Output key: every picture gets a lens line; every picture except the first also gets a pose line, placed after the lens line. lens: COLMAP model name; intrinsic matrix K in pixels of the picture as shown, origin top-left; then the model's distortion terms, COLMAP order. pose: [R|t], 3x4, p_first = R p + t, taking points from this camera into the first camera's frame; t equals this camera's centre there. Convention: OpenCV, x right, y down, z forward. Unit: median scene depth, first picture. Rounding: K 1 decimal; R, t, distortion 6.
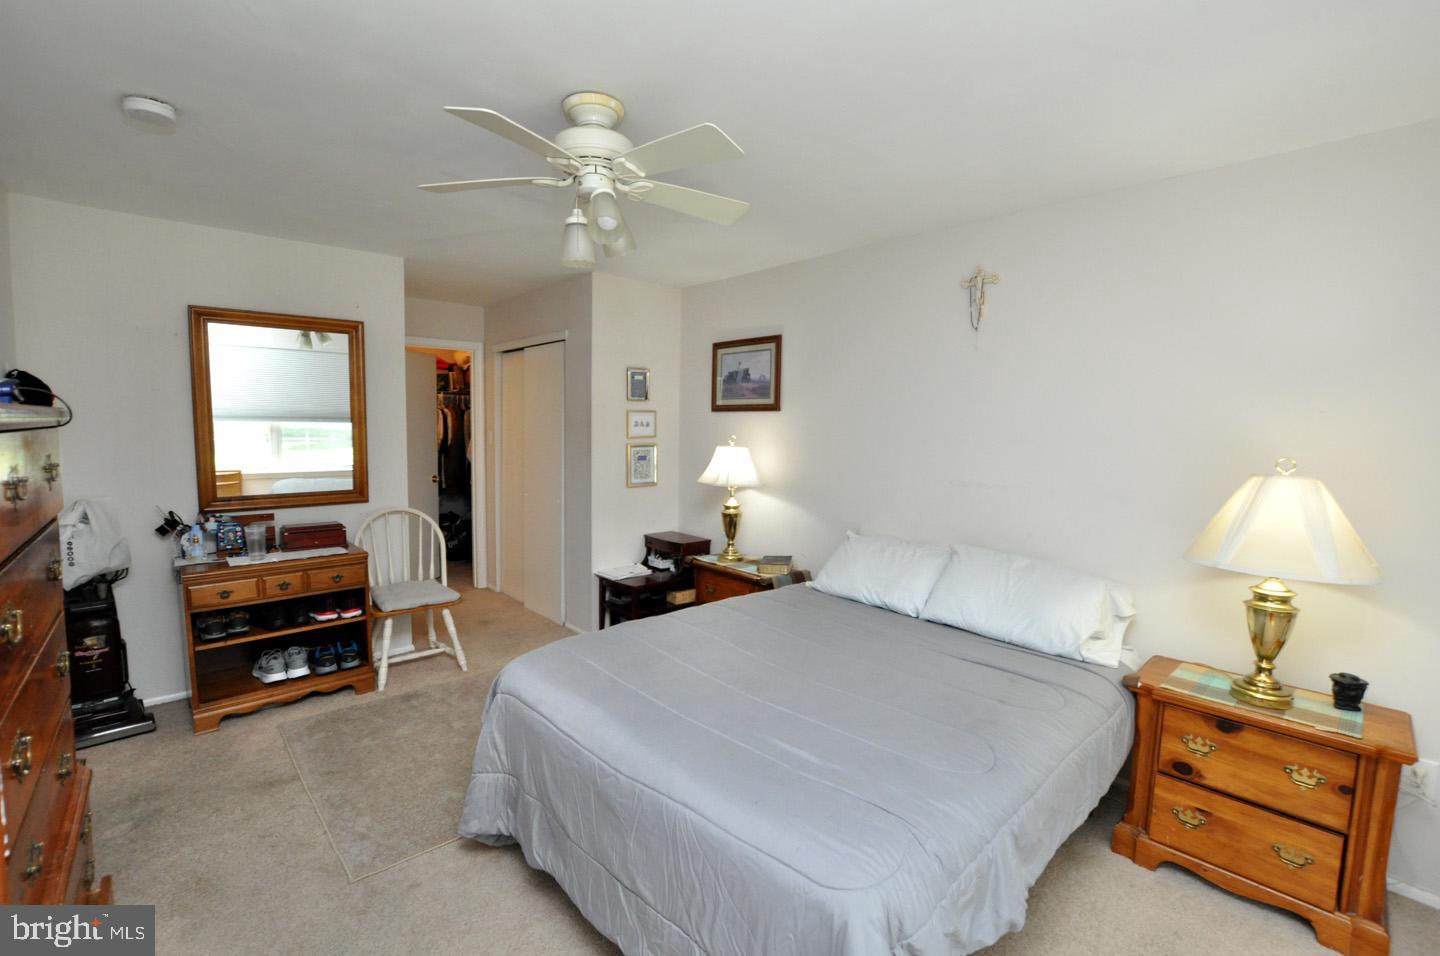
lens RADIAL K [[632.7, 0, 724.6], [0, 632.7, 477.7], [0, 0, 1]] dist [-0.035743, 0.005829]
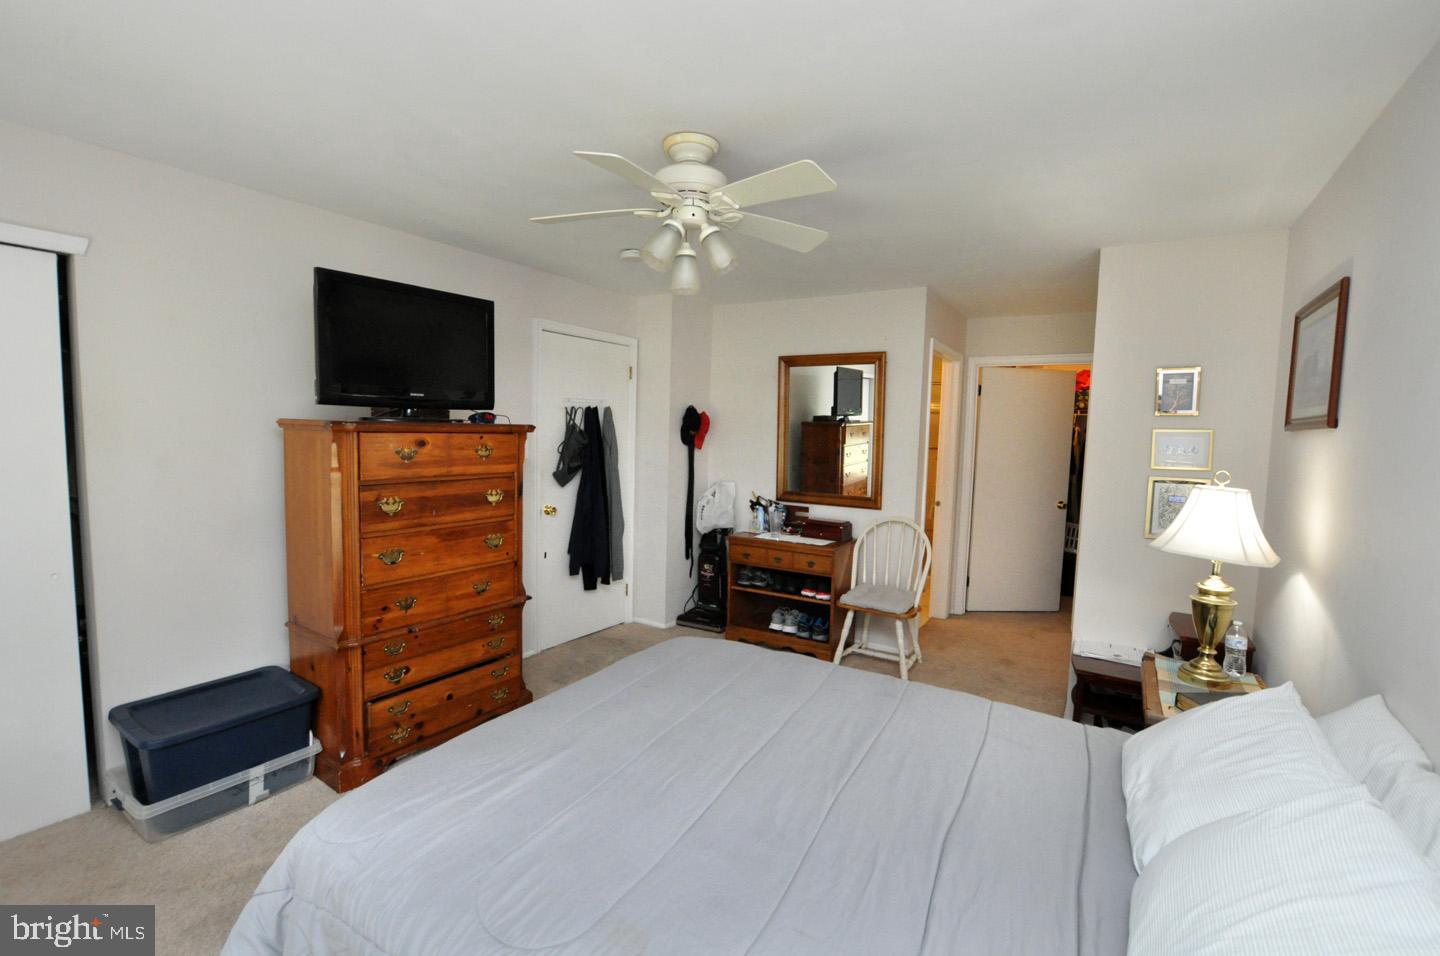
lens RADIAL K [[632.7, 0, 722.9], [0, 632.7, 480.5], [0, 0, 1]] dist [-0.035743, 0.005829]
pose [[0.259952, 0.073263, -0.962838, 0.438104], [-0.103203, 0.993514, 0.047734, -0.037205], [0.960091, 0.086960, 0.265827, 0.405419]]
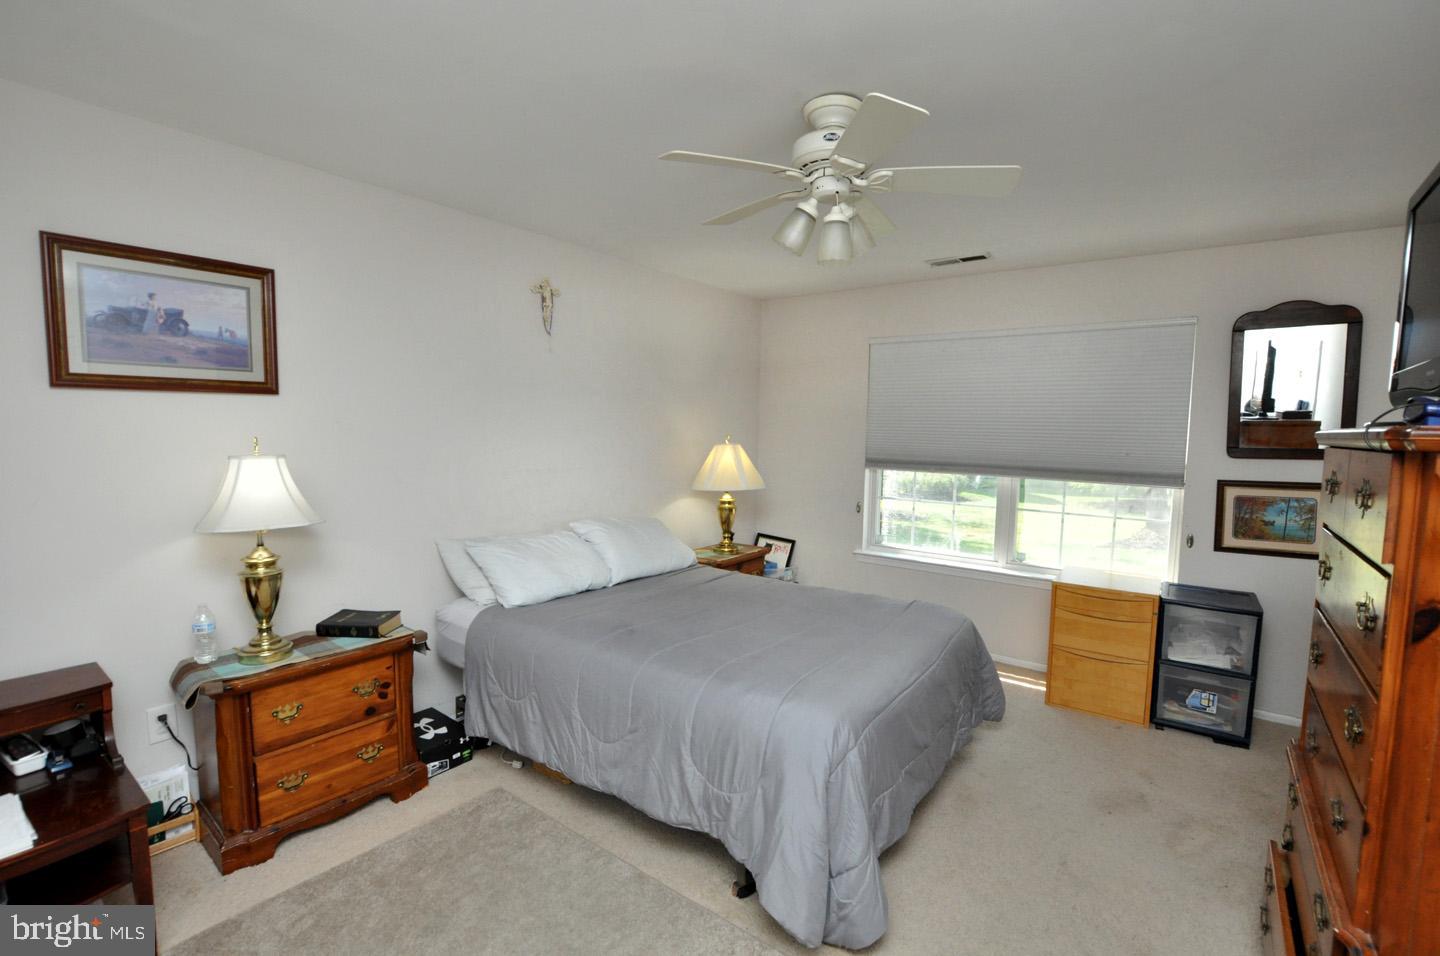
lens RADIAL K [[632.7, 0, 720.0], [0, 632.7, 477.3], [0, 0, 1]] dist [-0.035743, 0.005829]
pose [[-0.180428, -0.104573, 0.978013, -0.595961], [0.059533, 0.991348, 0.116982, -0.071104], [-0.981785, 0.079331, -0.172641, 0.692068]]
